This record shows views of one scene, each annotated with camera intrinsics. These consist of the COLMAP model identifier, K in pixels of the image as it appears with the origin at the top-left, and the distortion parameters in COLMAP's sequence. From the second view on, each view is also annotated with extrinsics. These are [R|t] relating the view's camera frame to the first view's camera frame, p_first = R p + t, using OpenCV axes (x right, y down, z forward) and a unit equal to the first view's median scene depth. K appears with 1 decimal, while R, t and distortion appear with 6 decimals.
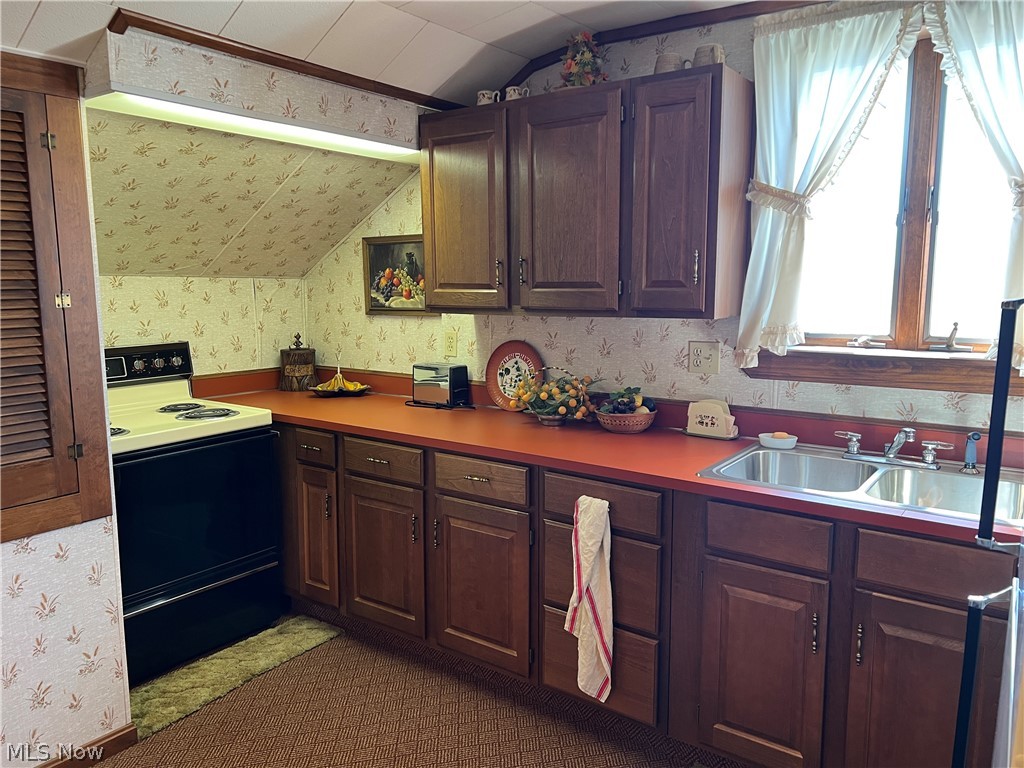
lens RADIAL K [[764.1, 0, 518.8], [0, 764.1, 382.1], [0, 0, 1]] dist [0.080838, -0.101223]
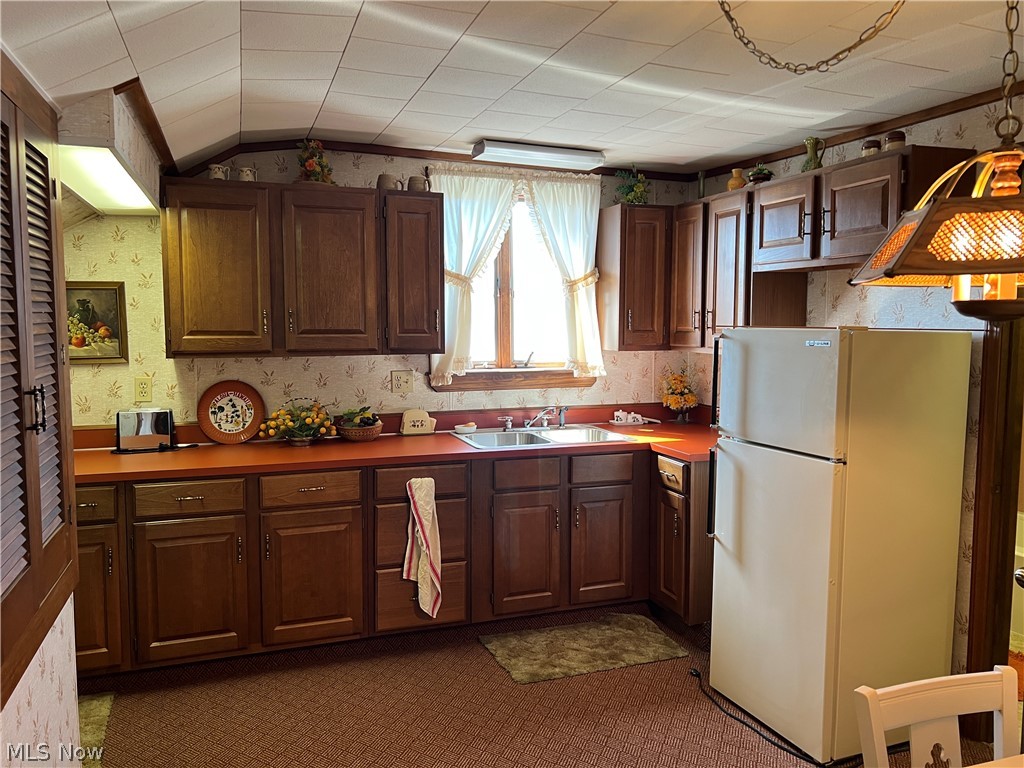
lens RADIAL K [[764.1, 0, 518.8], [0, 764.1, 382.1], [0, 0, 1]] dist [0.080838, -0.101223]
pose [[0.565063, -0.062186, 0.822701, -0.818424], [0.107813, 0.994171, 0.001097, -0.009100], [-0.817973, 0.088078, 0.568473, 0.008809]]
